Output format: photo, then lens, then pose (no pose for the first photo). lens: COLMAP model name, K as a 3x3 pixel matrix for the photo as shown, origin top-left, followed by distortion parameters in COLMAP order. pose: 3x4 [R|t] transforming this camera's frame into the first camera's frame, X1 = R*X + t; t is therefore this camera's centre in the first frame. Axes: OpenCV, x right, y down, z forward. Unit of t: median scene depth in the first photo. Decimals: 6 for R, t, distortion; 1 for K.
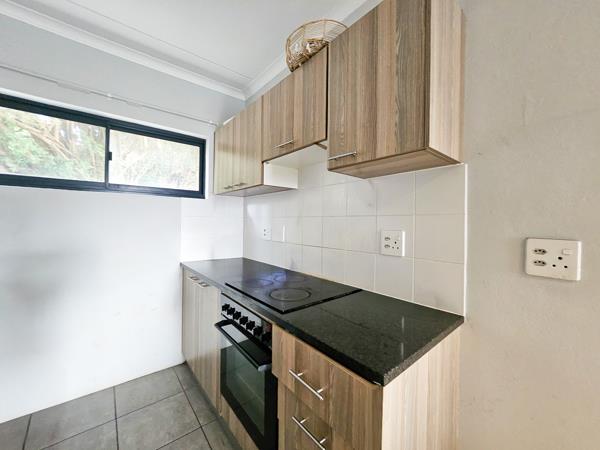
lens RADIAL K [[238.1, 0, 303.1], [0, 238.1, 219.9], [0, 0, 1]] dist [-0.002742, 0.000189]
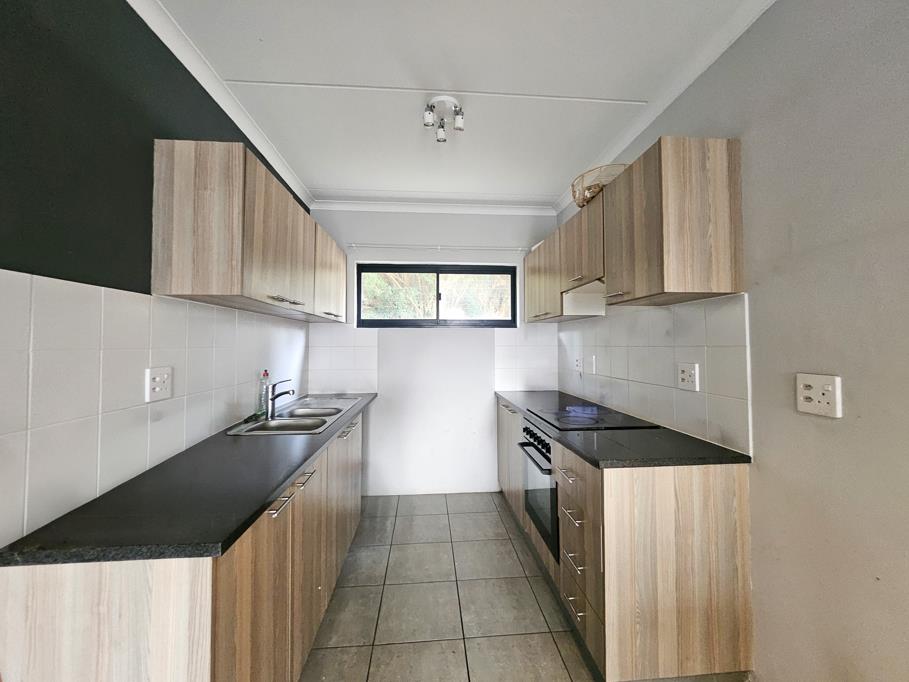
lens RADIAL K [[360.7, 0, 459.1], [0, 360.7, 333.3], [0, 0, 1]] dist [-0.002742, 0.000189]
pose [[0.821835, -0.032061, -0.568822, 0.286922], [0.015589, 0.999307, -0.033802, -0.023997], [0.569512, 0.018912, 0.821765, -0.424690]]
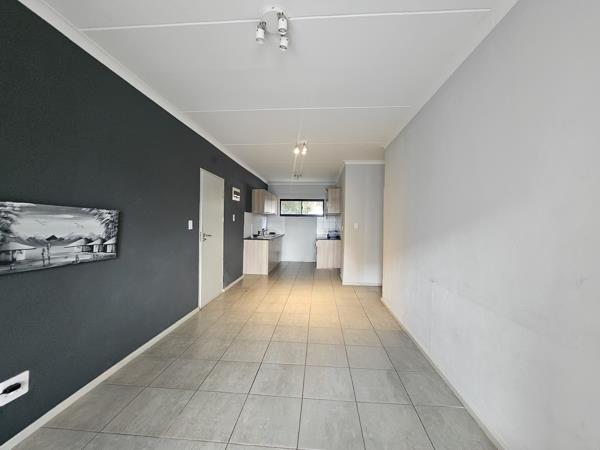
lens RADIAL K [[238.1, 0, 303.1], [0, 238.1, 219.9], [0, 0, 1]] dist [-0.002742, 0.000189]
pose [[0.718684, -0.008792, -0.695281, 2.149934], [-0.003115, 0.999869, -0.015863, 0.006912], [0.695329, 0.013567, 0.718563, -2.039465]]
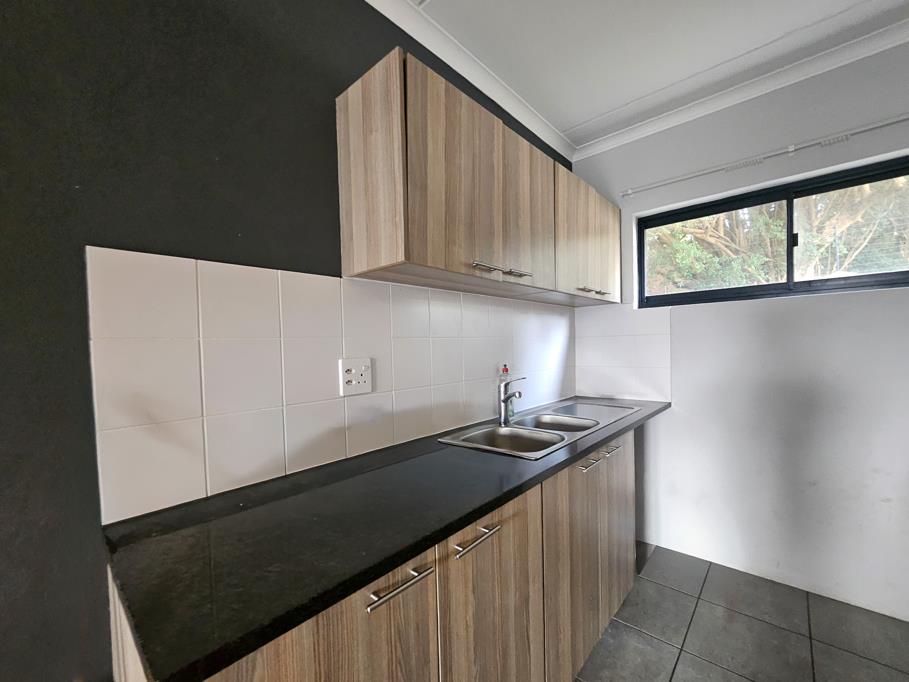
lens RADIAL K [[372.7, 0, 457.0], [0, 372.7, 353.6], [0, 0, 1]] dist [-0.003601, -0.000023]
pose [[0.146730, 0.008007, -0.989144, 0.063920], [0.032351, 0.999393, 0.012889, 0.000289], [0.988647, -0.033891, 0.146382, -0.078273]]
